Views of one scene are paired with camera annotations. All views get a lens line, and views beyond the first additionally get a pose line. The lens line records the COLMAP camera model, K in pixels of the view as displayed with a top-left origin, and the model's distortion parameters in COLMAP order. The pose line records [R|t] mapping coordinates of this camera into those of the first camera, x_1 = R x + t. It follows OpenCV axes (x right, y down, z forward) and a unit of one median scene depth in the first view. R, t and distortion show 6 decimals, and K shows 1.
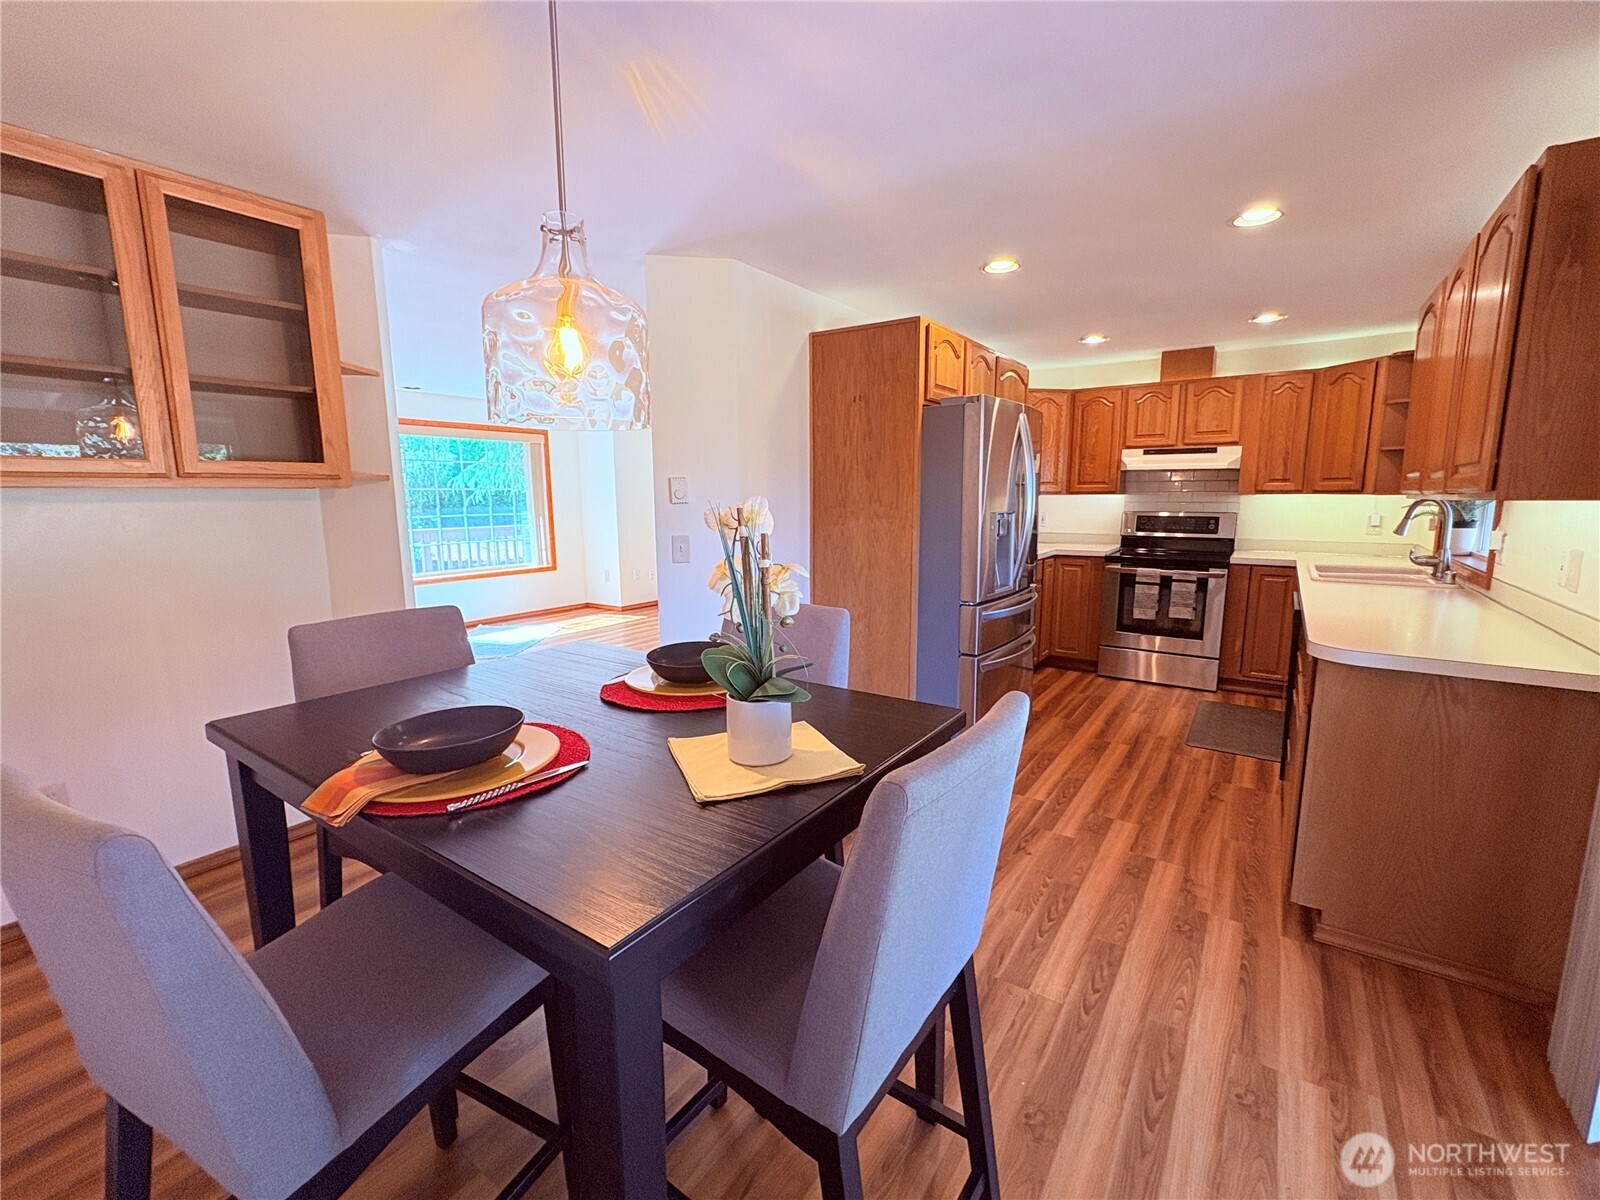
lens RADIAL K [[688.3, 0, 800.0], [0, 688.3, 600.0], [0, 0, 1]] dist [-0.000199, 0.000592]
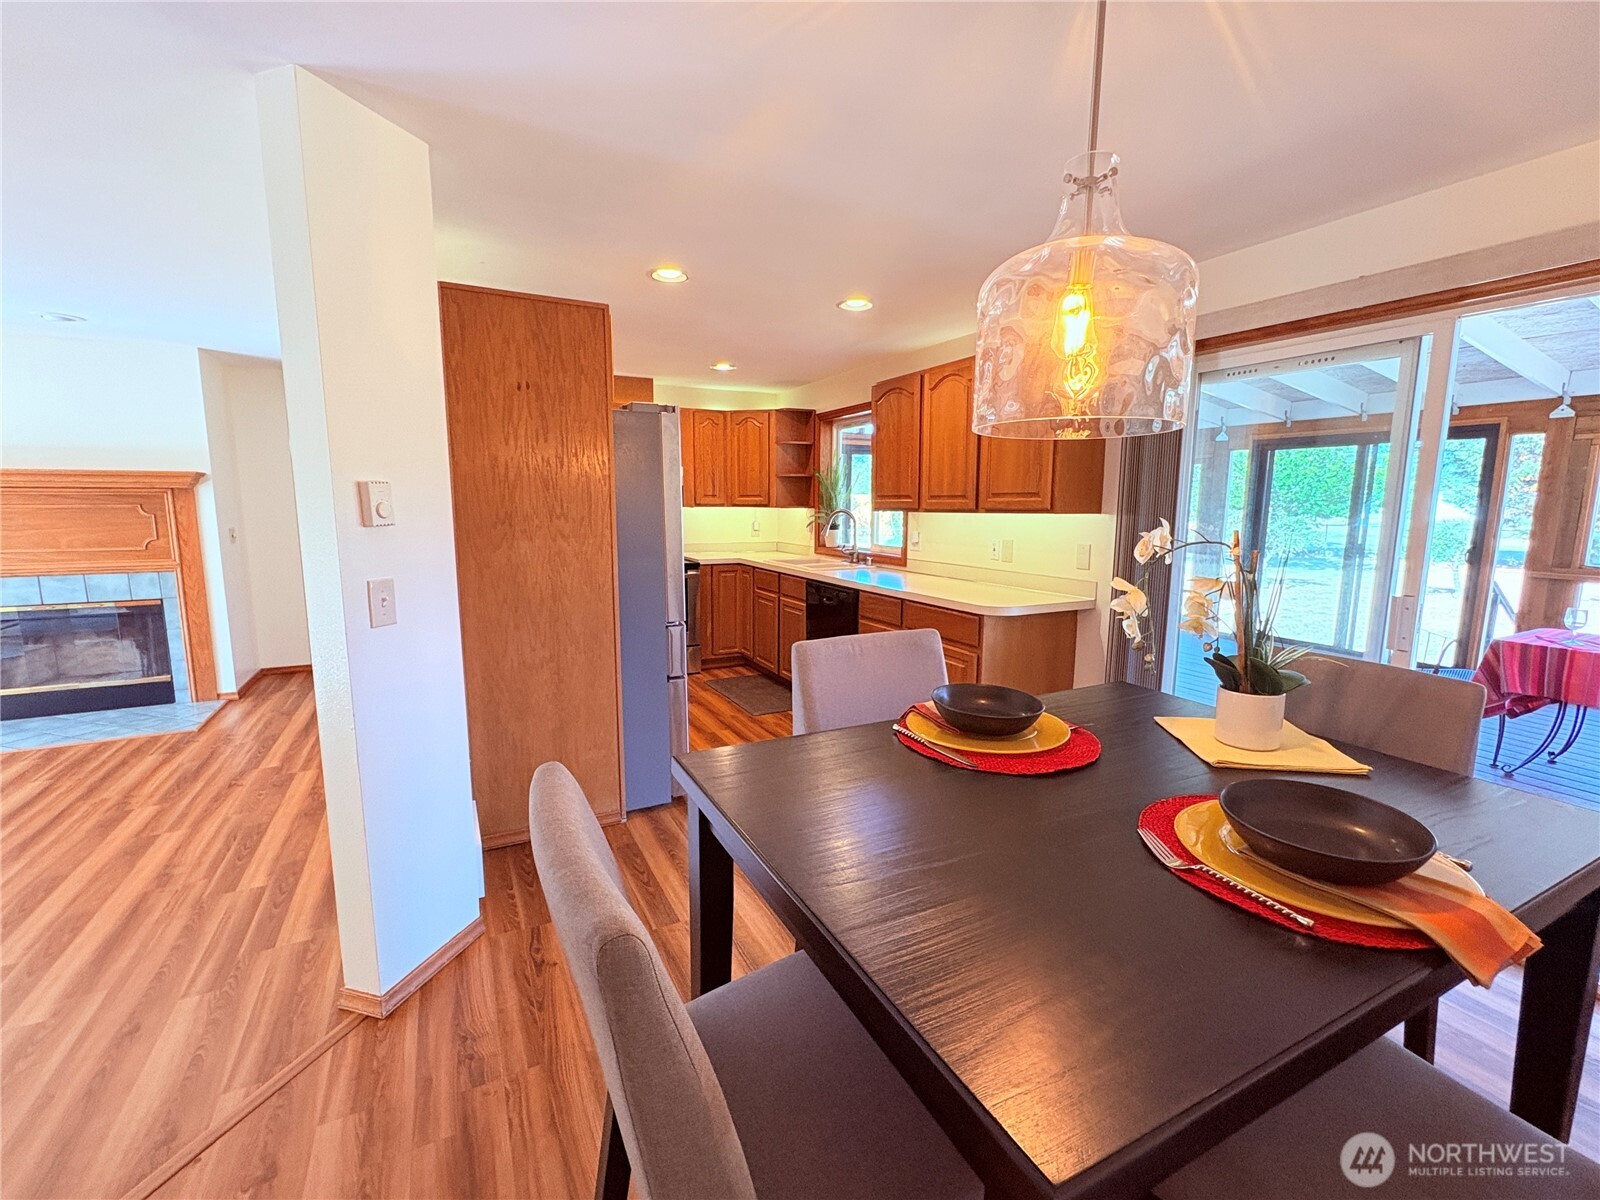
lens RADIAL K [[688.3, 0, 800.0], [0, 688.3, 600.0], [0, 0, 1]] dist [-0.000199, 0.000592]
pose [[0.470104, -0.117744, 0.874722, -0.362432], [0.129283, 0.989558, 0.063720, -0.046999], [-0.873091, 0.083132, 0.480418, 0.282100]]
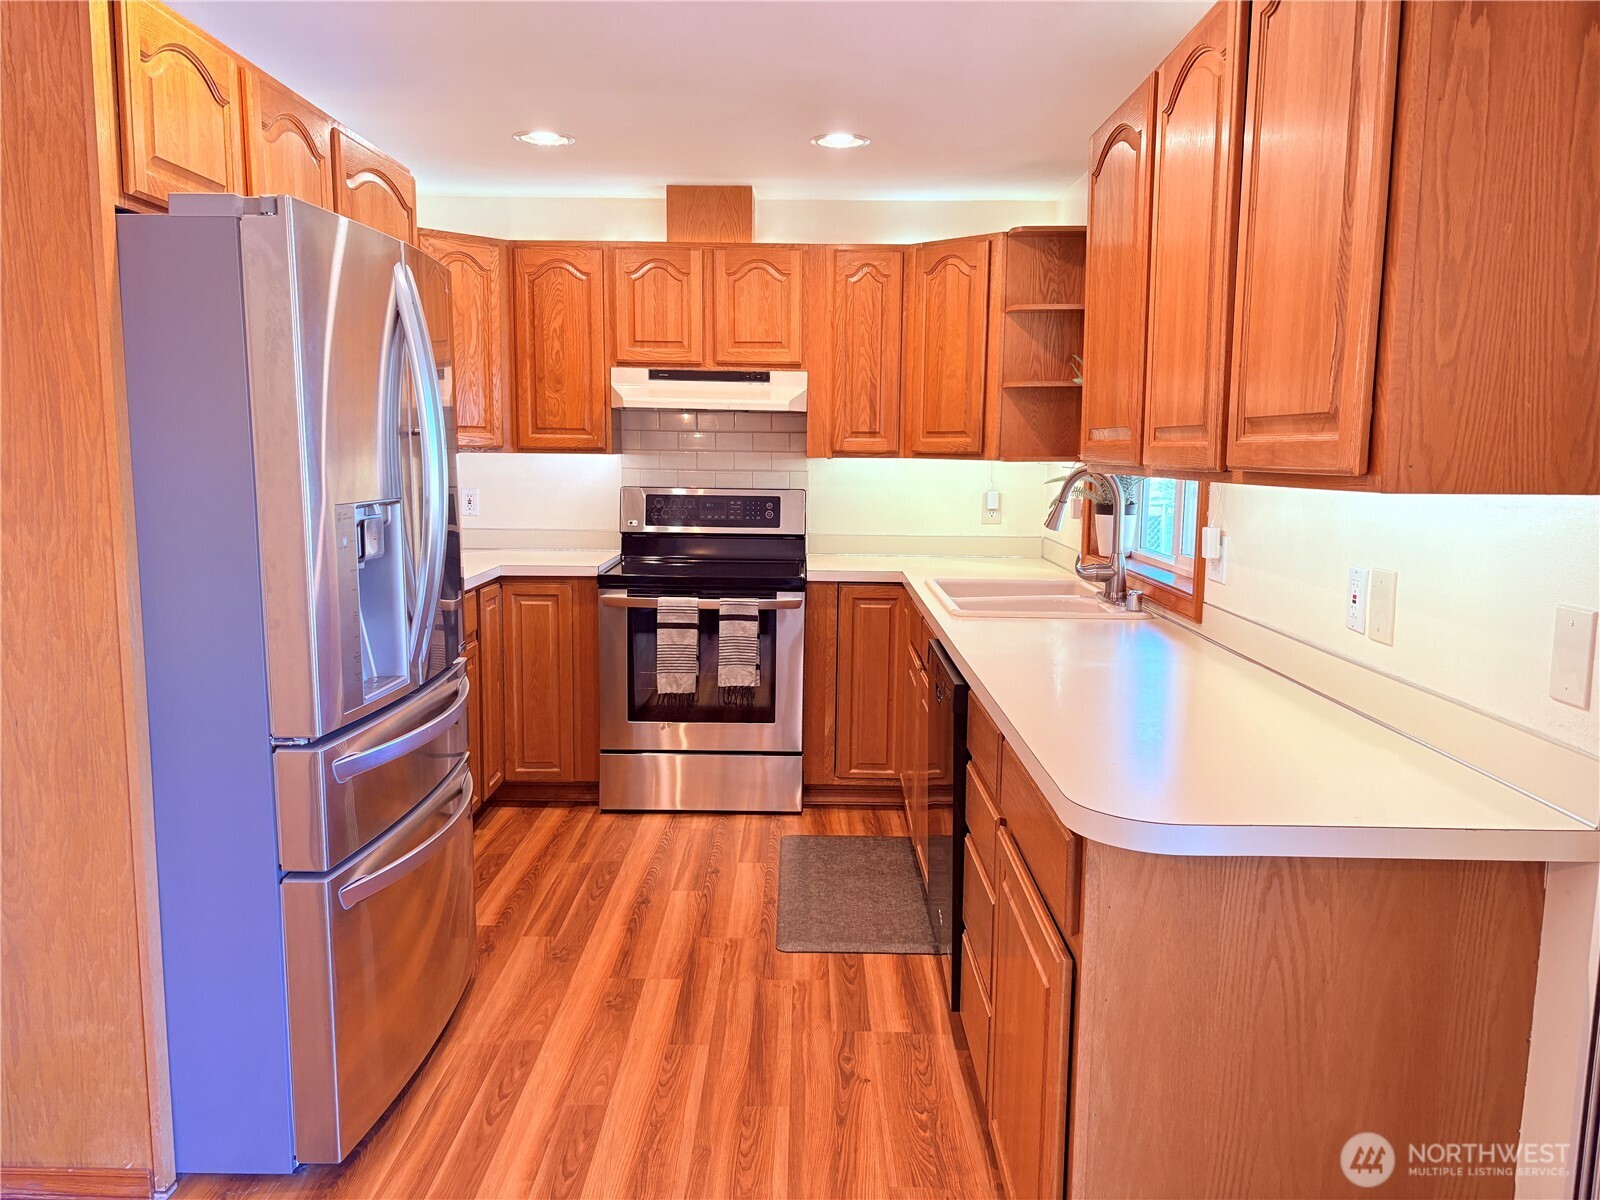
lens RADIAL K [[1209.3, 0, 807.9], [0, 1209.3, 606.1], [0, 0, 1]] dist [0.109664, -0.173774]
pose [[0.822212, -0.062096, 0.565784, 0.072162], [0.073208, 0.997312, 0.003070, -0.037063], [-0.564453, 0.038896, 0.824548, 0.198644]]
